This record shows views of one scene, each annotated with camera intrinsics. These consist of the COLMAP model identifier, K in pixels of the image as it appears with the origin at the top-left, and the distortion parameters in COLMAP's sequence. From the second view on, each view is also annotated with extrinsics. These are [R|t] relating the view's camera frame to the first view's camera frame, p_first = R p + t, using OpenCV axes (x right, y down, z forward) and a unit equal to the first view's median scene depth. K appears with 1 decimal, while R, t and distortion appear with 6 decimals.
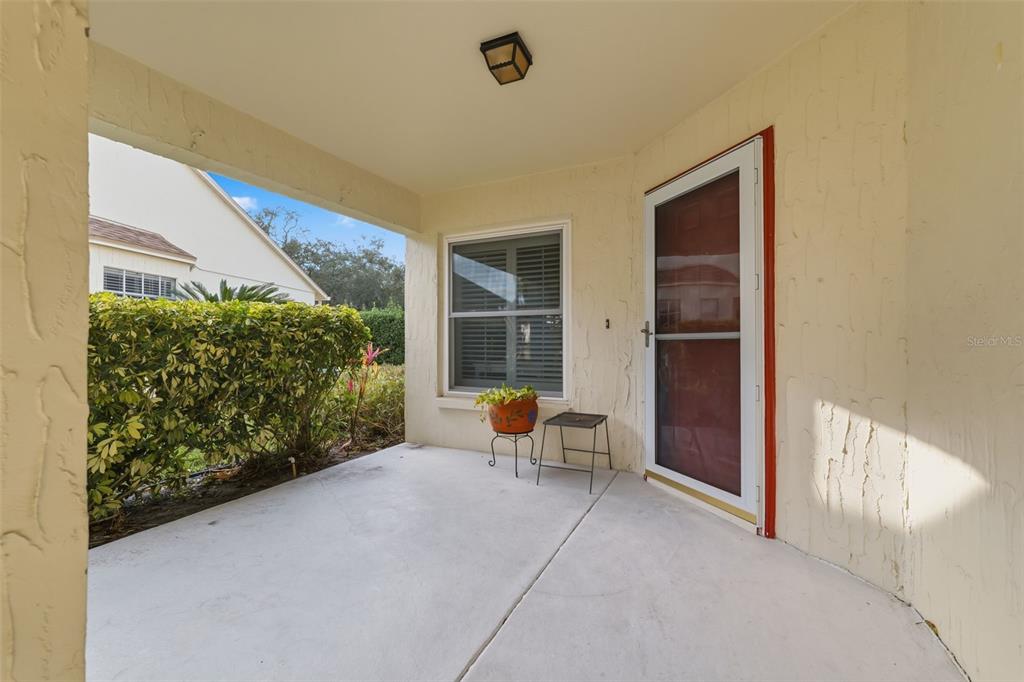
lens RADIAL K [[424.6, 0, 509.5], [0, 424.6, 337.1], [0, 0, 1]] dist [-0.003988, -0.000462]
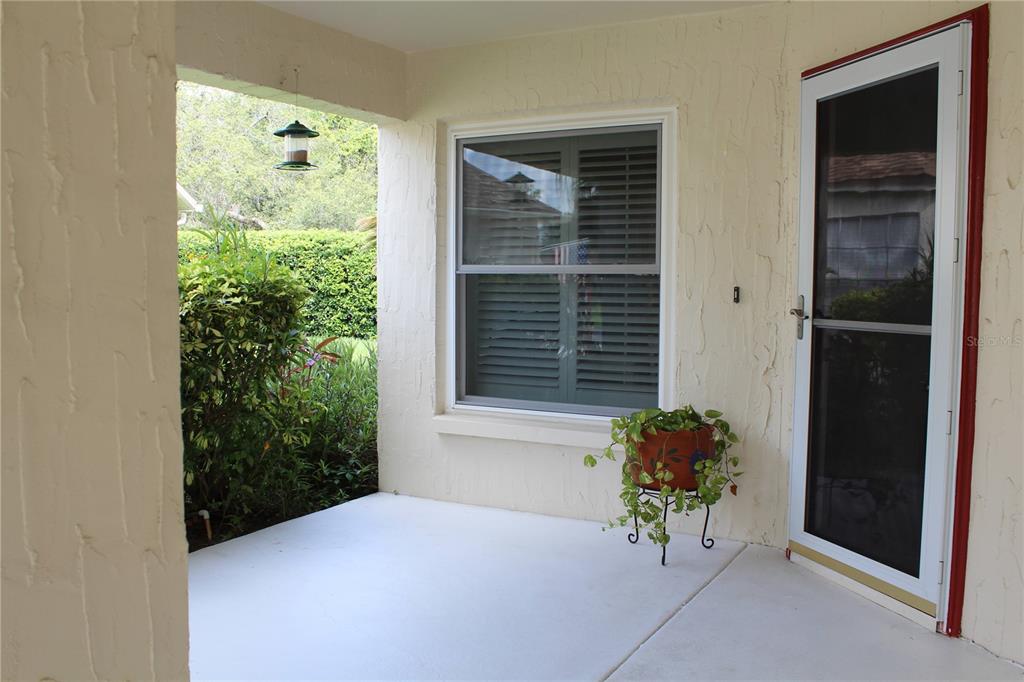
lens RADIAL K [[924.3, 0, 508.9], [0, 924.3, 349.1], [0, 0, 1]] dist [-0.110717, 0.034129]
pose [[0.998673, 0.011798, -0.050129, -0.015872], [-0.007701, 0.996672, 0.081155, -0.063279], [0.050919, -0.080661, 0.995440, -0.292248]]
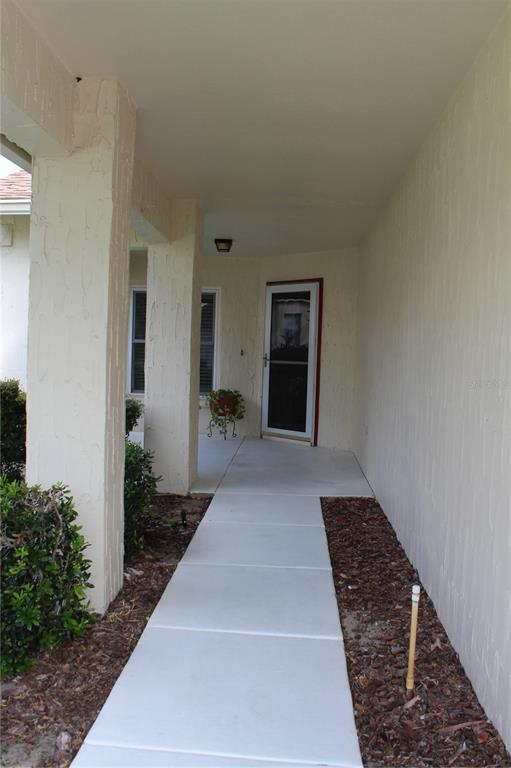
lens RADIAL K [[693.2, 0, 255.3], [0, 693.2, 383.3], [0, 0, 1]] dist [-0.110717, 0.034129]
pose [[0.921105, 0.008854, 0.389214, -0.918908], [-0.034809, 0.997610, 0.059683, -0.086284], [-0.387756, -0.068522, 0.919212, -1.828328]]
